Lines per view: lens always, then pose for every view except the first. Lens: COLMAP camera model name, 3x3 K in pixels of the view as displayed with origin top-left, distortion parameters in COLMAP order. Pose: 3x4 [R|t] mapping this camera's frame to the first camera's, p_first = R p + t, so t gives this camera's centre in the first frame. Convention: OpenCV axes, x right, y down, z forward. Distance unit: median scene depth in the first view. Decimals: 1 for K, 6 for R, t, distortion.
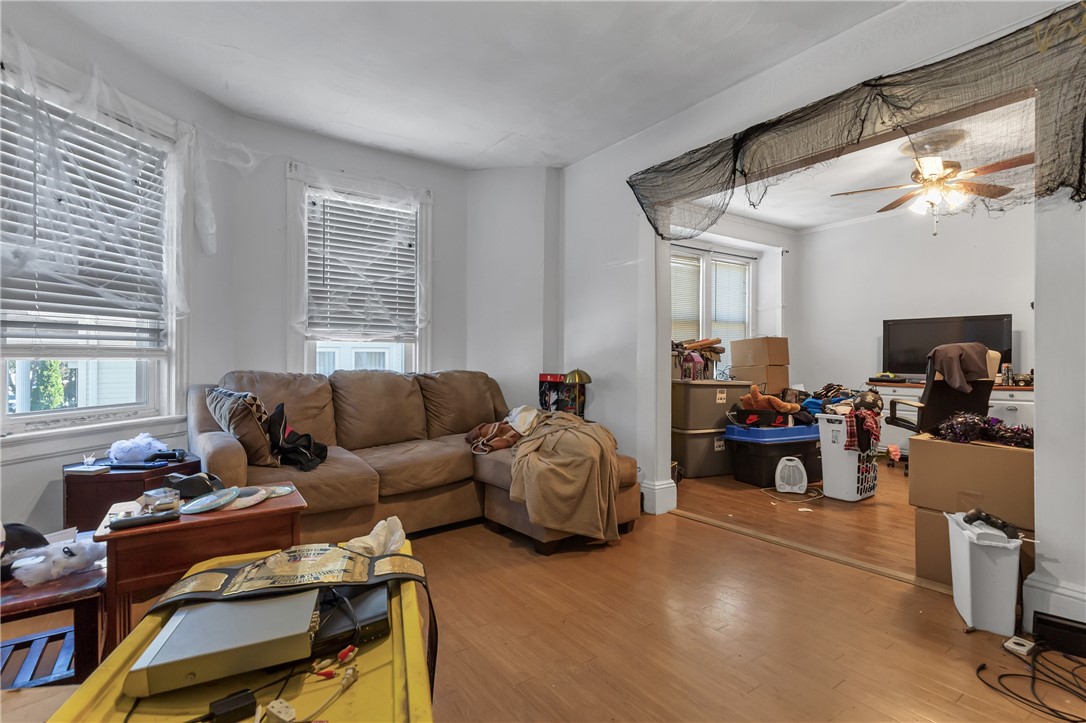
lens RADIAL K [[508.5, 0, 537.3], [0, 508.5, 358.6], [0, 0, 1]] dist [0.005051, -0.000554]
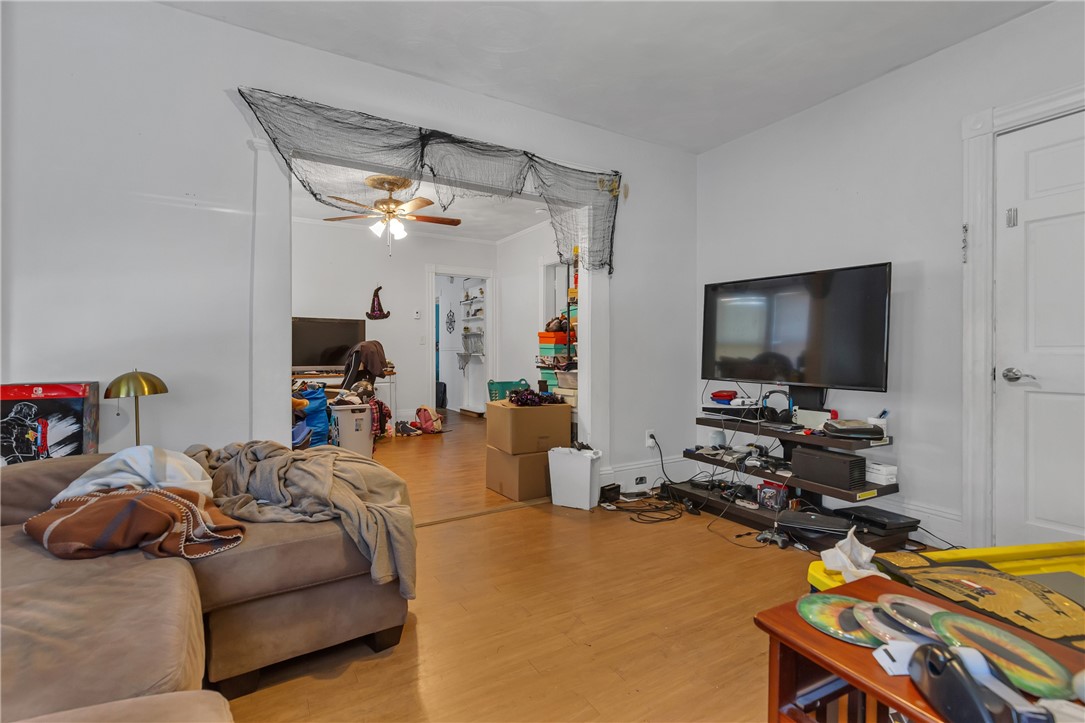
lens RADIAL K [[508.1, 0, 538.6], [0, 508.1, 359.2], [0, 0, 1]] dist [0.005051, -0.000554]
pose [[0.093071, -0.012954, 0.995575, -0.540314], [-0.001172, 0.999913, 0.013120, -0.000580], [-0.995659, -0.002387, 0.093047, 0.623989]]
